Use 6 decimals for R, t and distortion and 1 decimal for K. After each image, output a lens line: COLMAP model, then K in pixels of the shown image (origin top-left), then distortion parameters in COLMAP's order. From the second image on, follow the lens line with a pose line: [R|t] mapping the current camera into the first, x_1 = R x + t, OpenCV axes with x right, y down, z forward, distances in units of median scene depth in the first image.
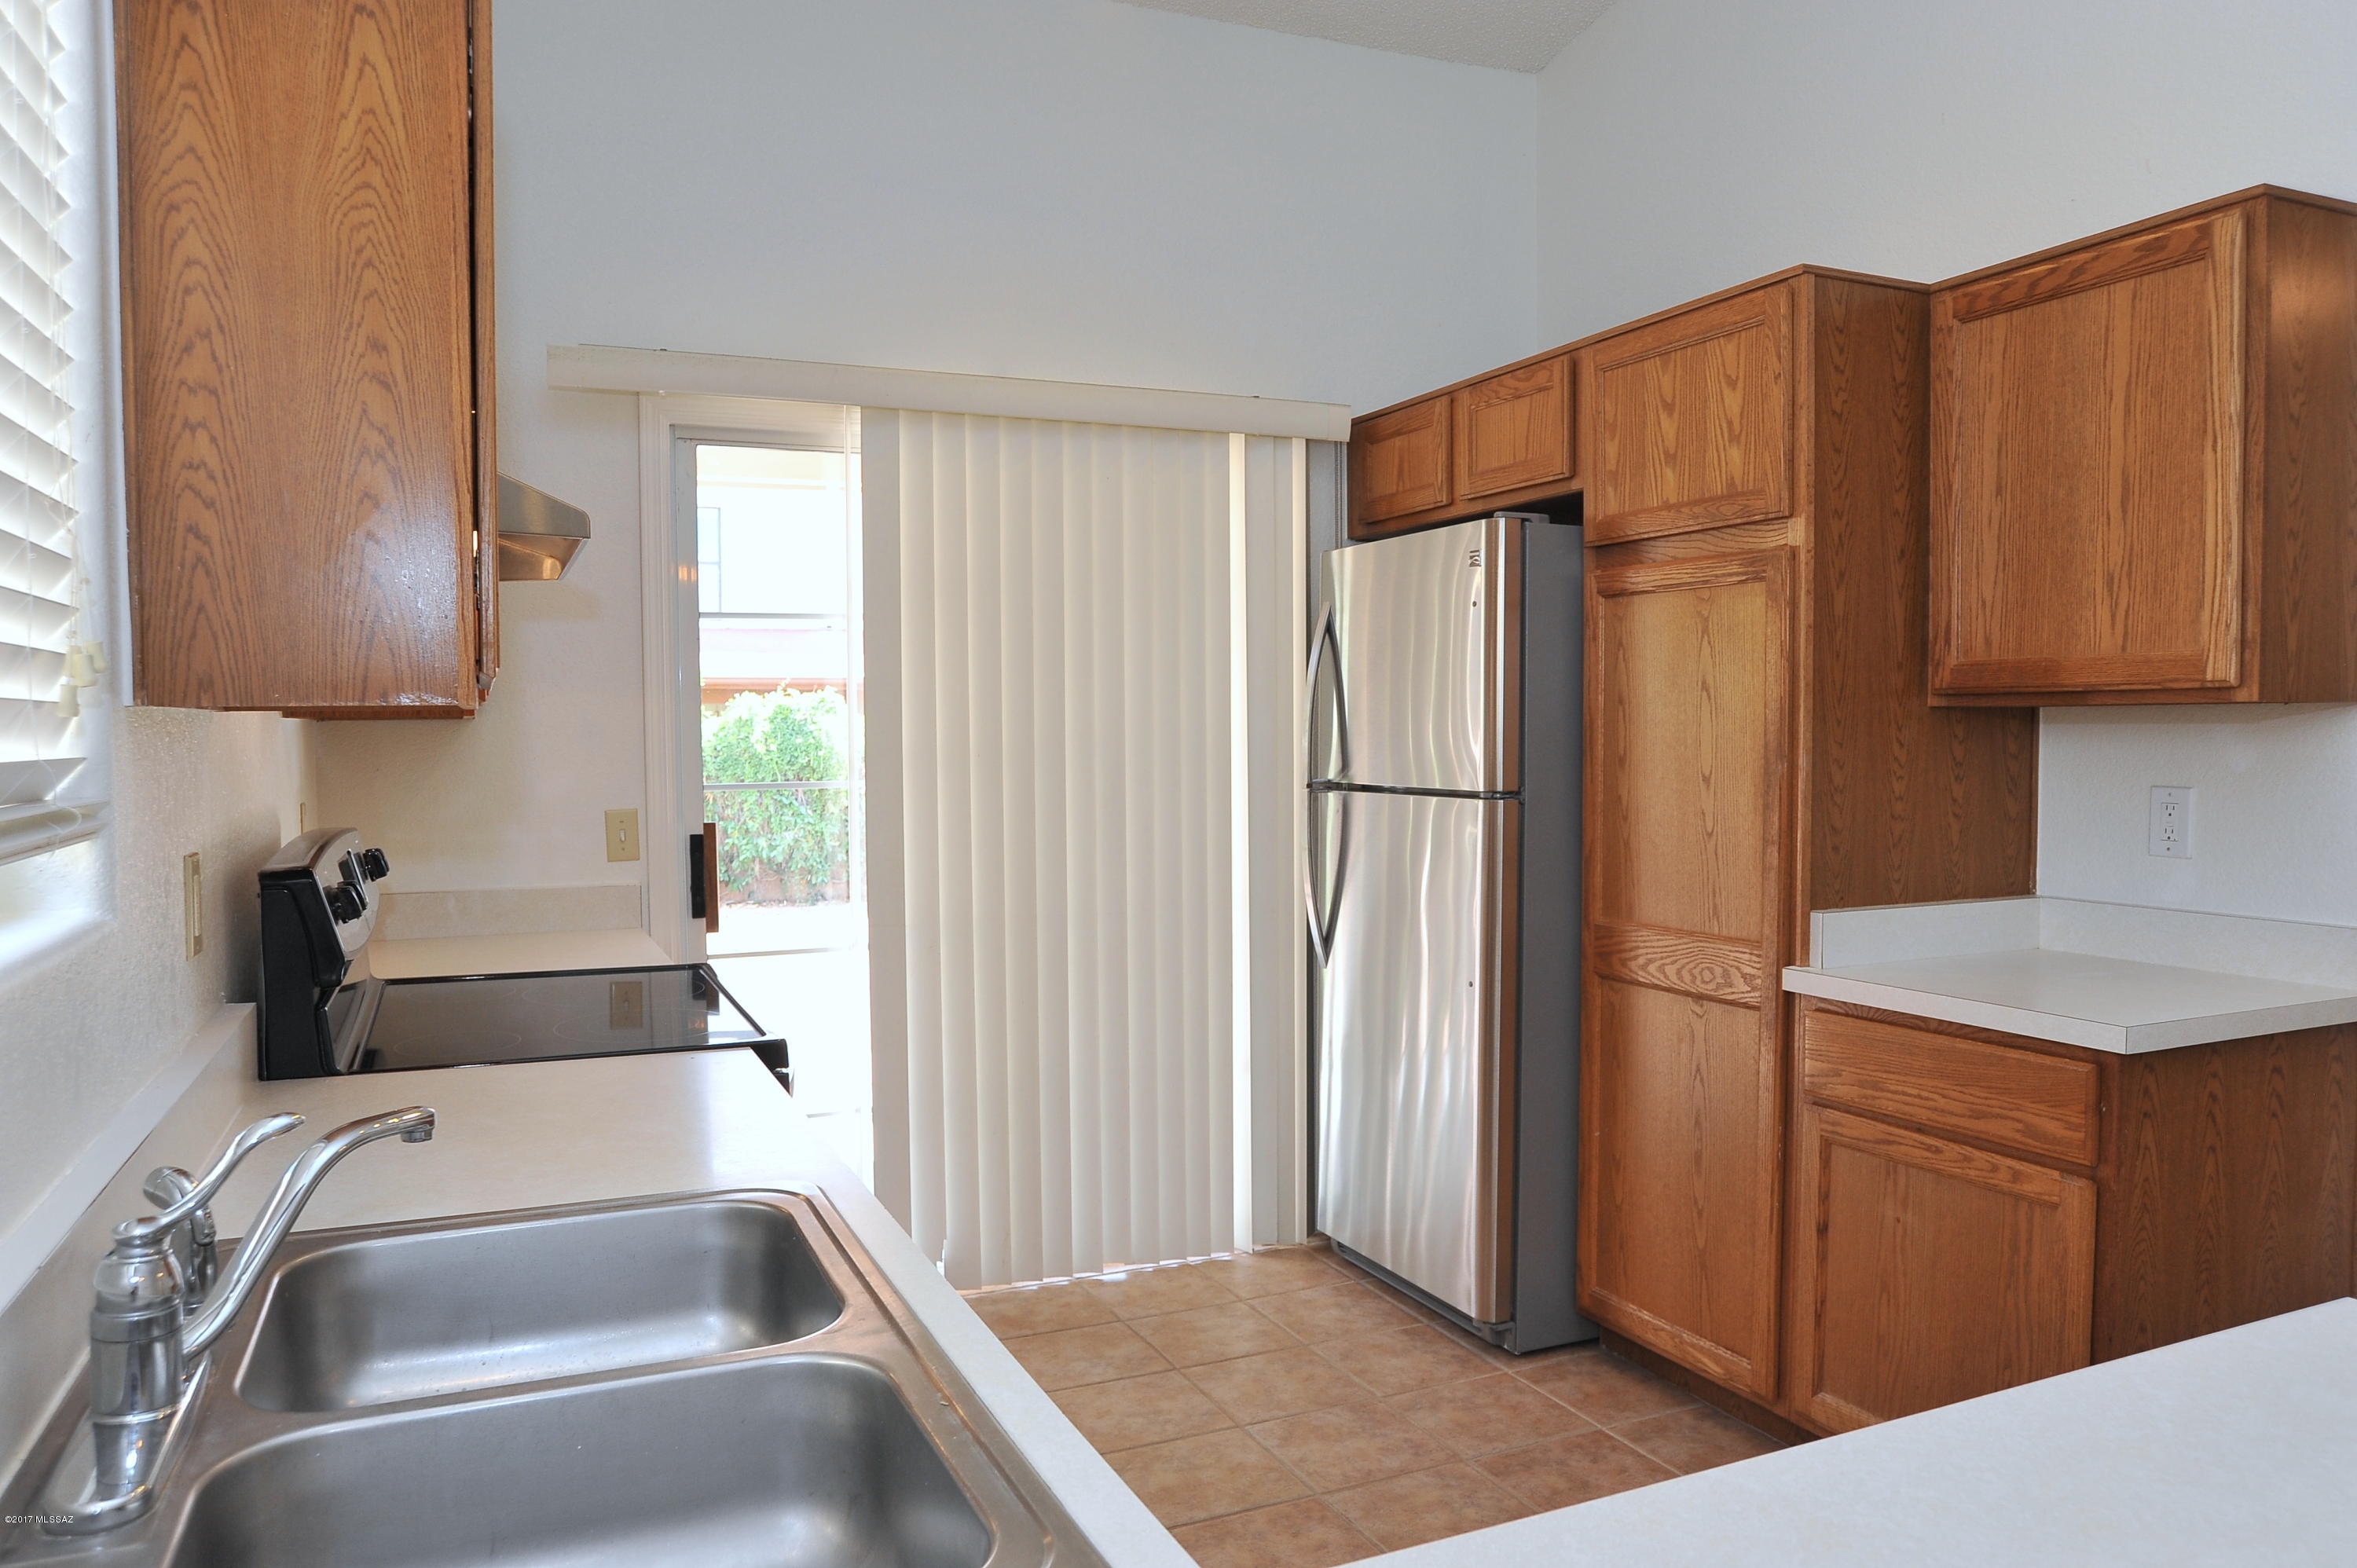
lens RADIAL K [[1598.4, 0, 1174.7], [0, 1598.4, 797.6], [0, 0, 1]] dist [-0.095896, 0.054085]
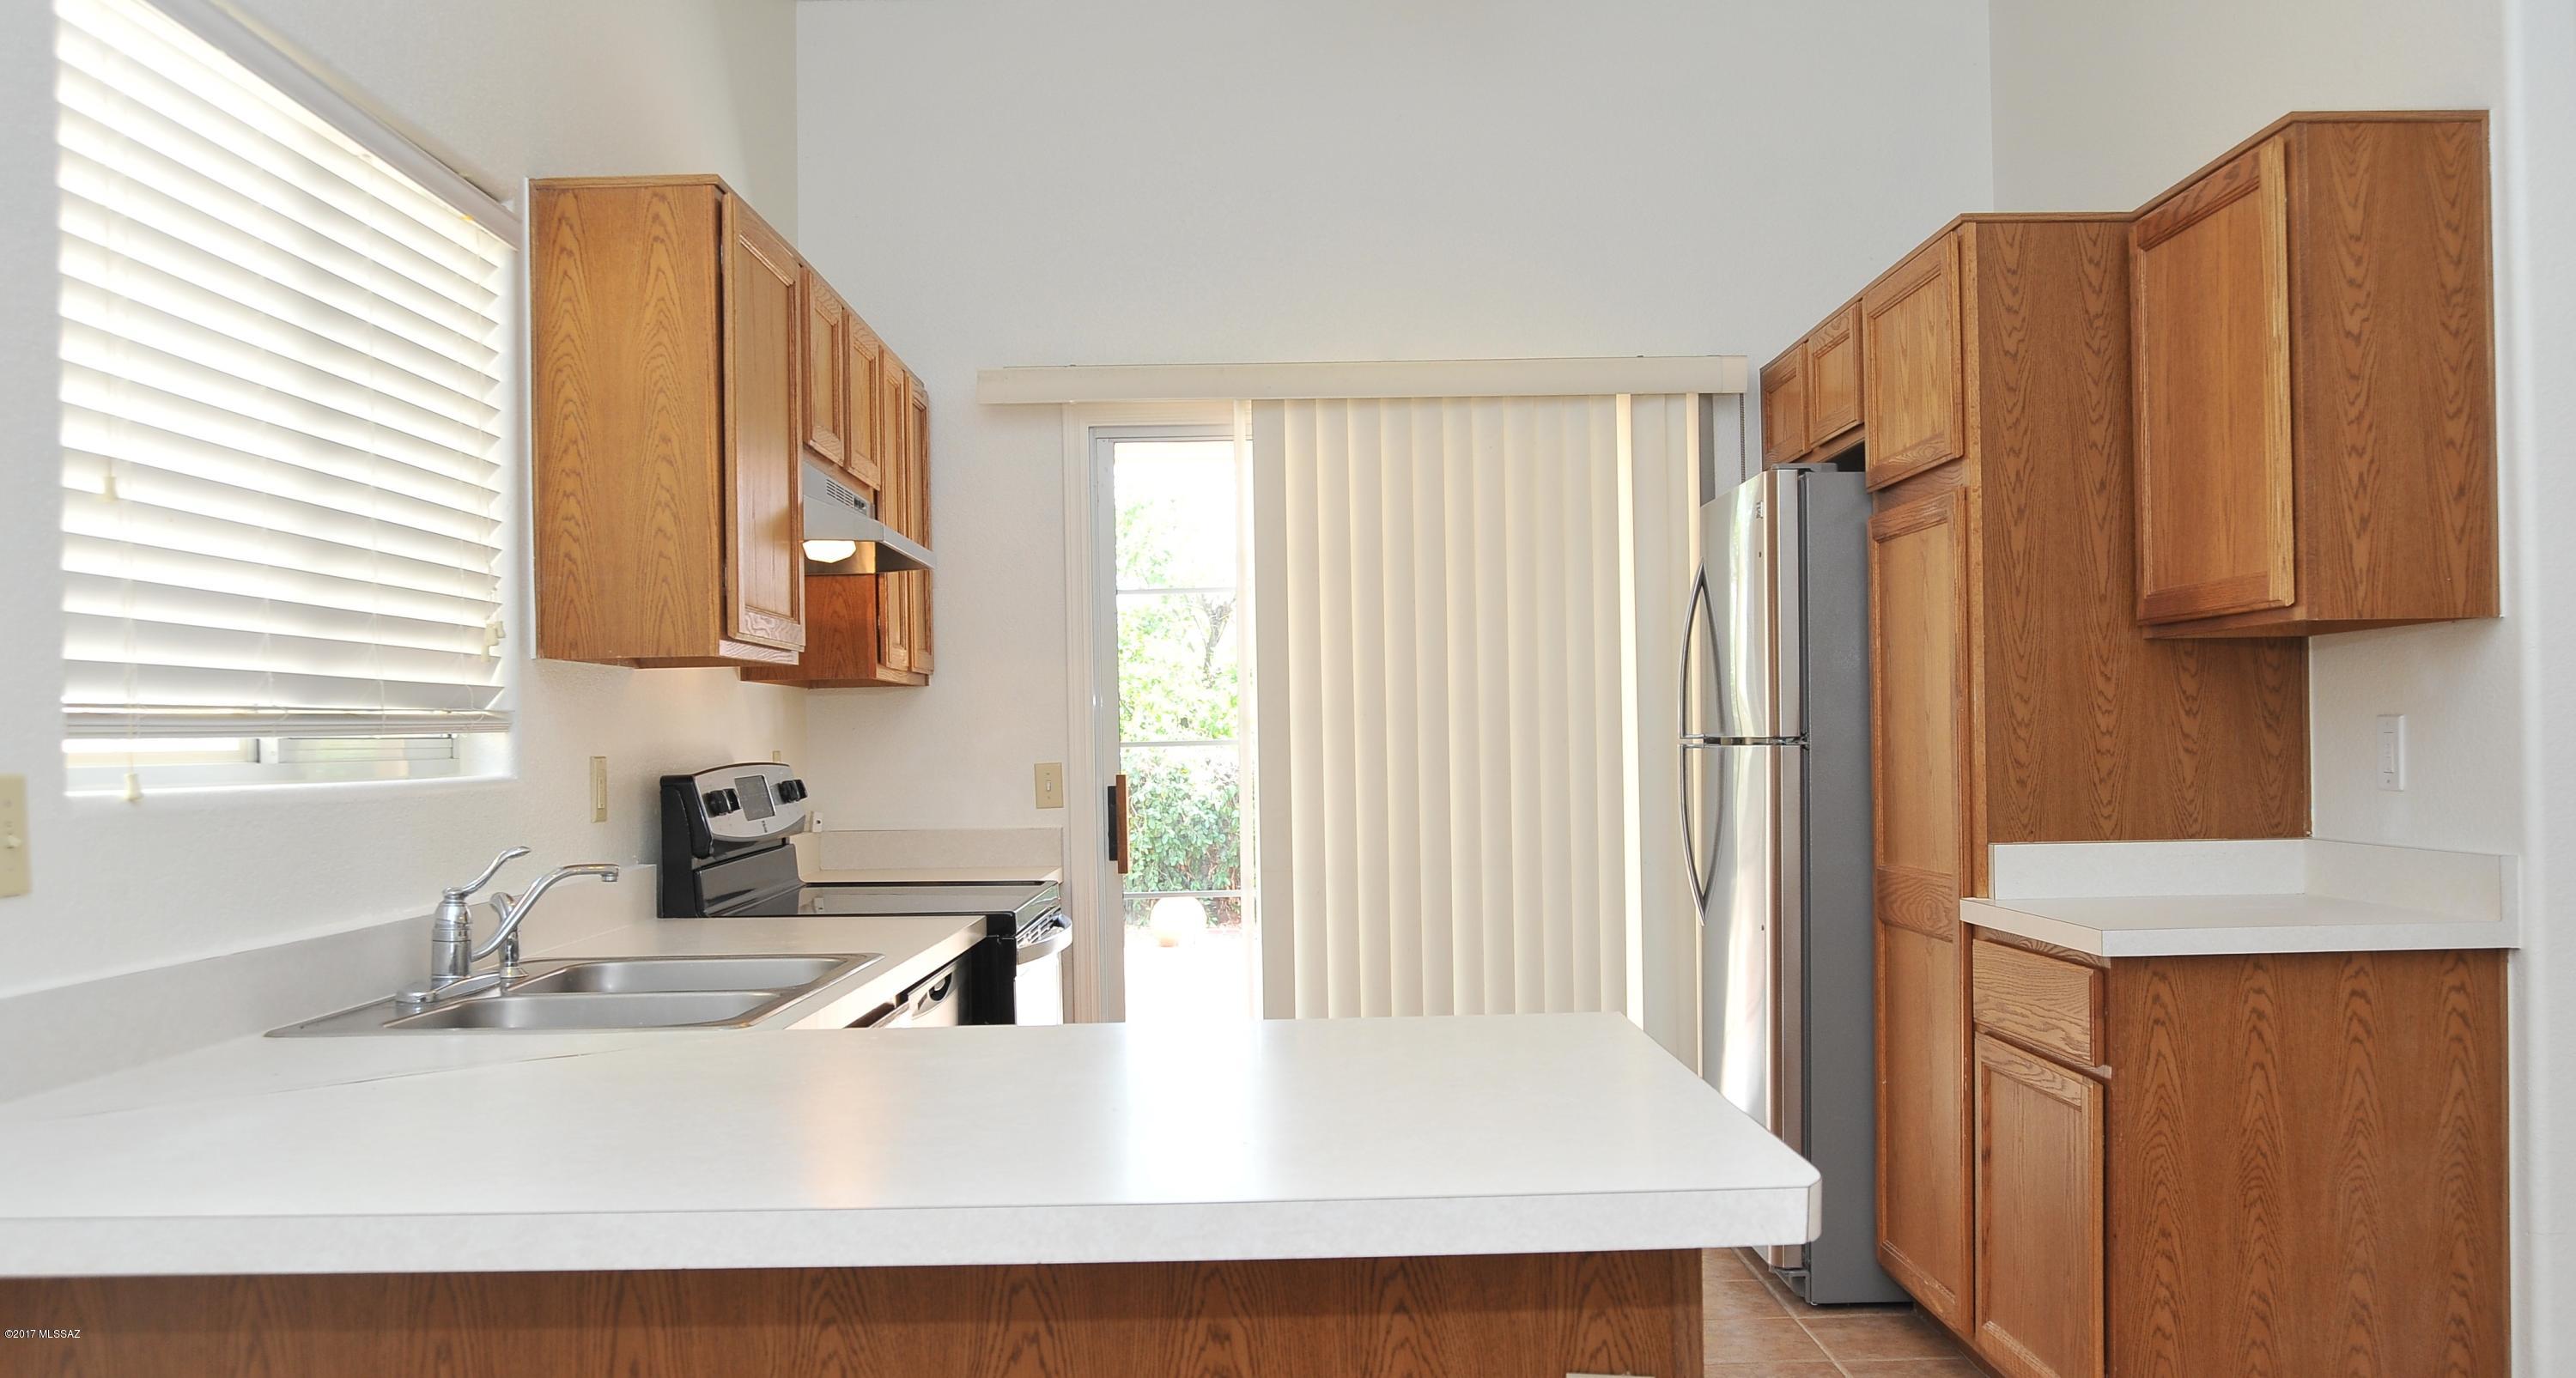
lens RADIAL K [[2059.2, 0, 1288.7], [0, 2059.2, 735.9], [0, 0, 1]] dist [-0.067365, -0.003558]
pose [[0.918309, -0.010220, -0.395733, 0.509378], [-0.005911, 0.999201, -0.039520, 0.057418], [0.395821, 0.038630, 0.917515, -0.385791]]
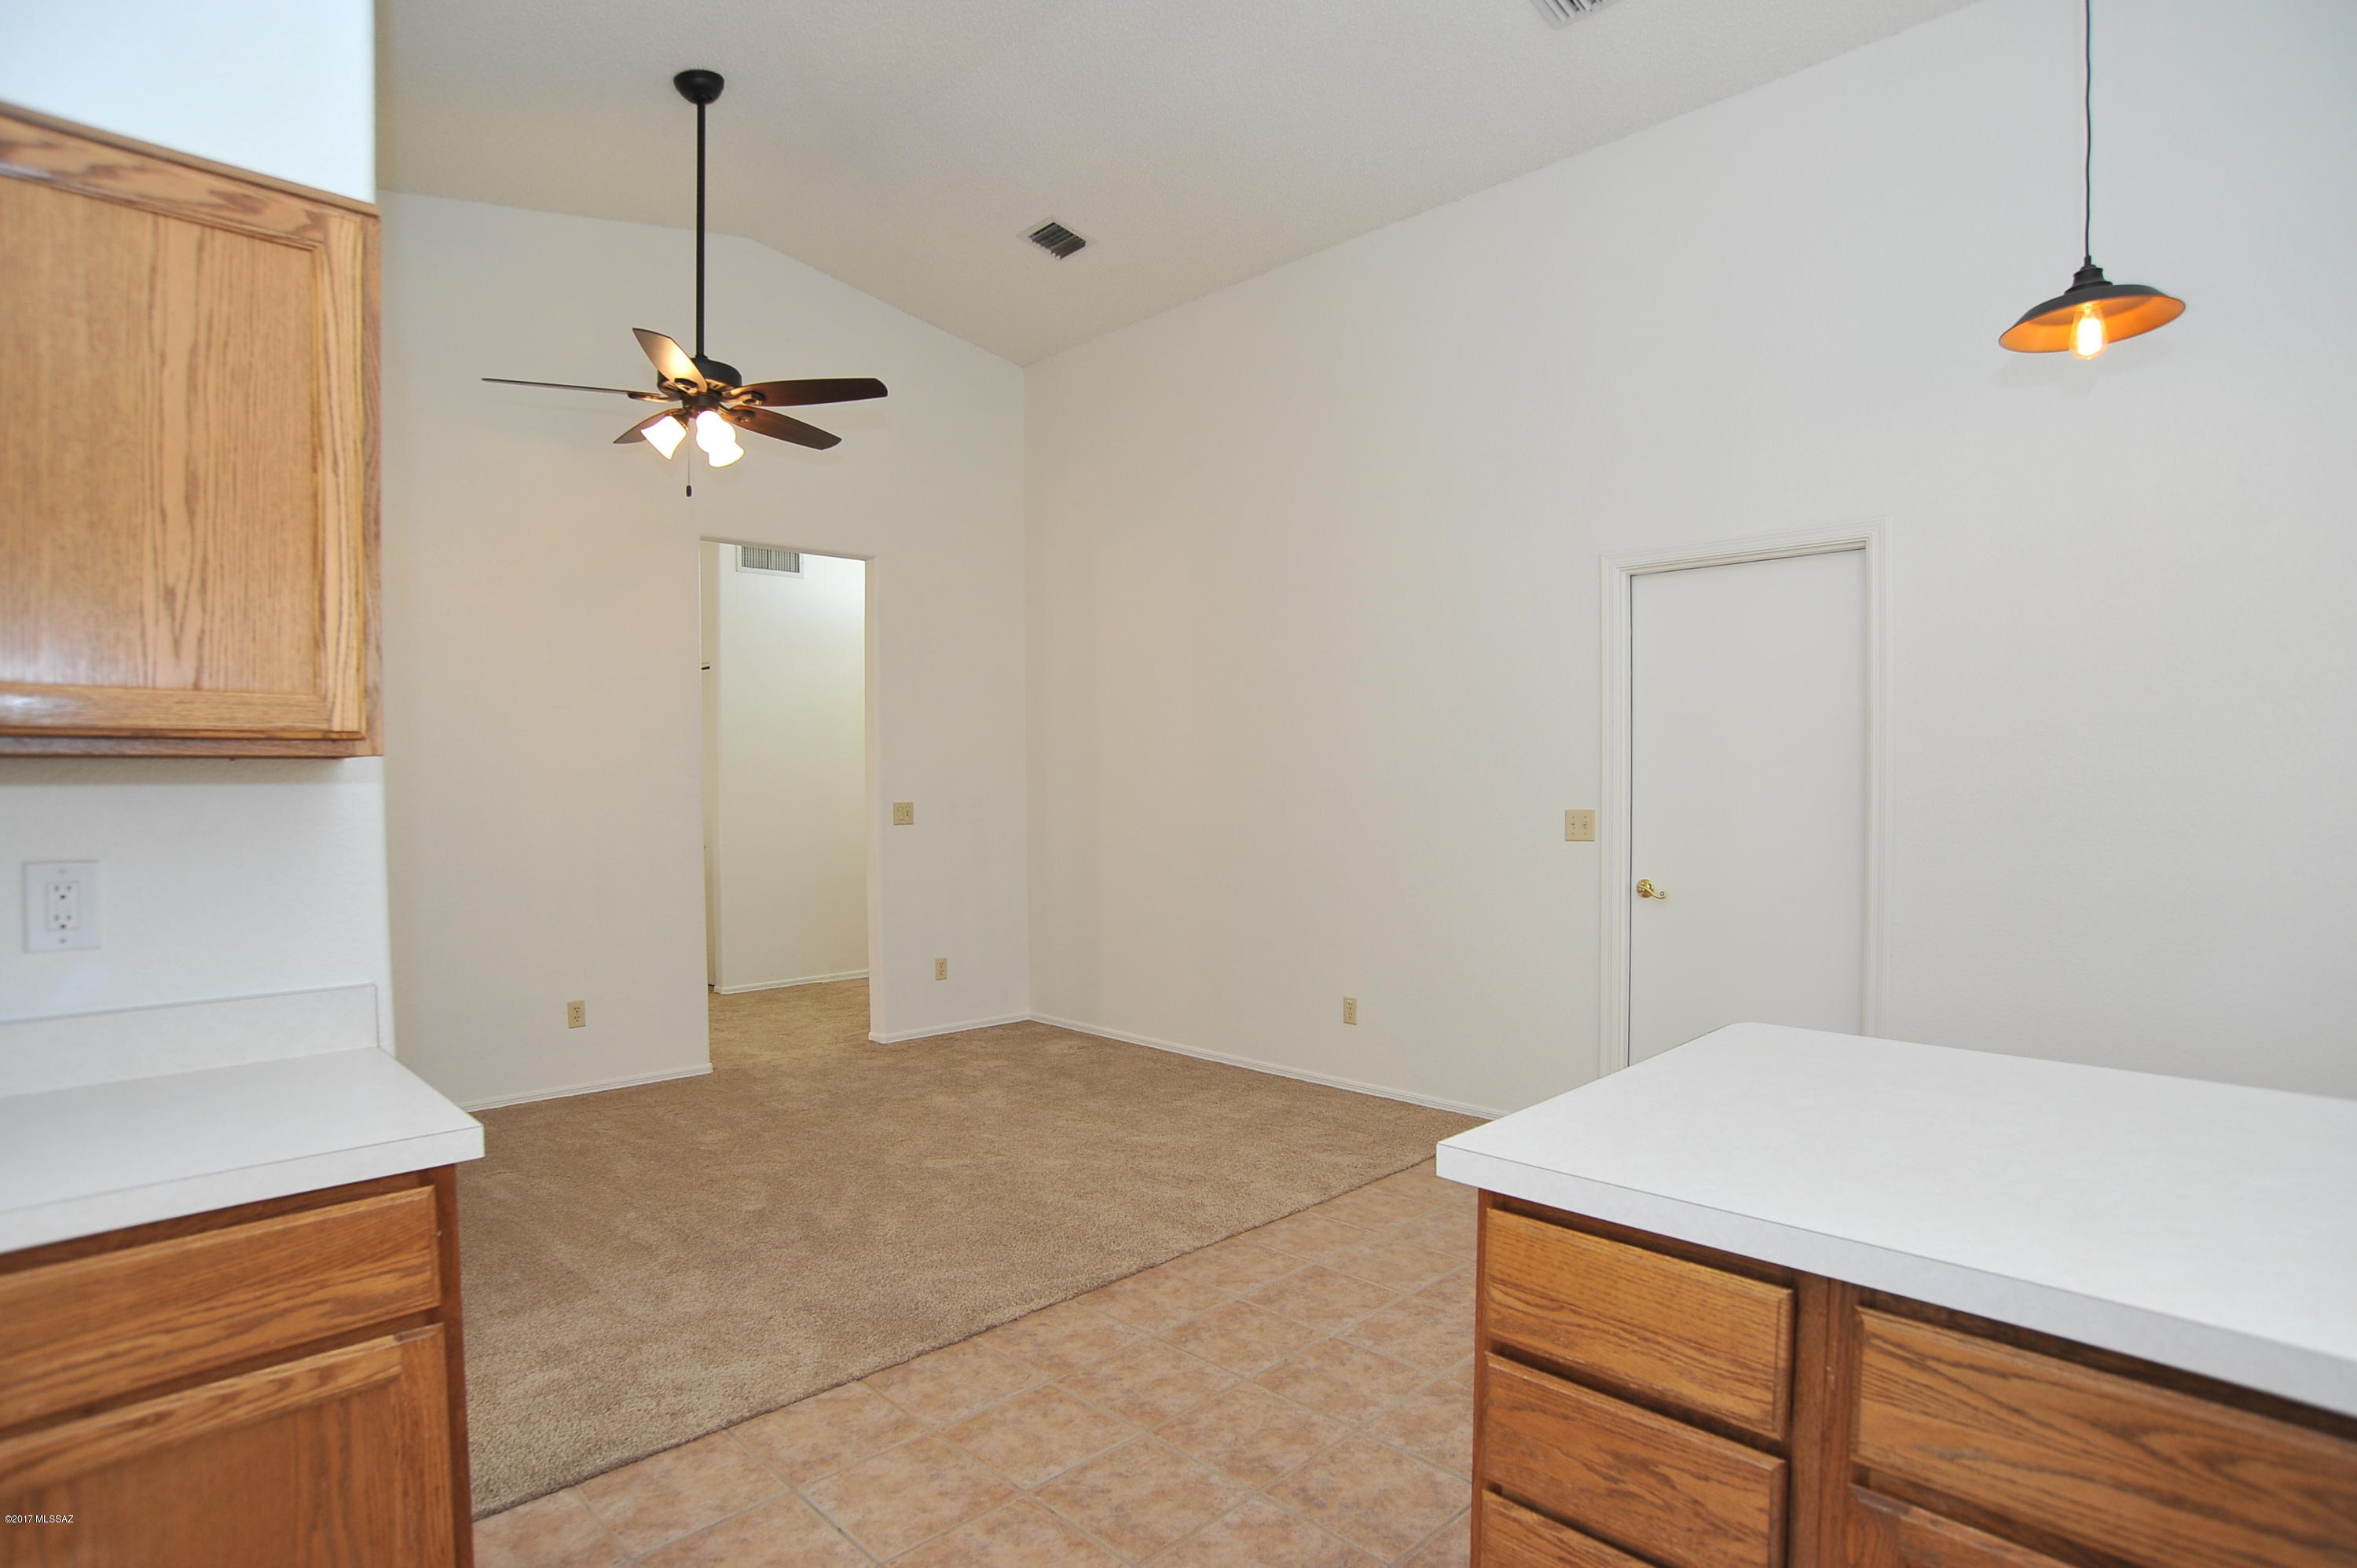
lens RADIAL K [[1245.5, 0, 1178.5], [0, 1245.5, 784.0], [0, 0, 1]] dist [-0.001717, -0.000518]
pose [[-0.360889, 0.003847, 0.932601, -0.146147], [0.047596, 0.998764, 0.014299, -0.027629], [-0.931393, 0.049549, -0.360626, 0.689309]]
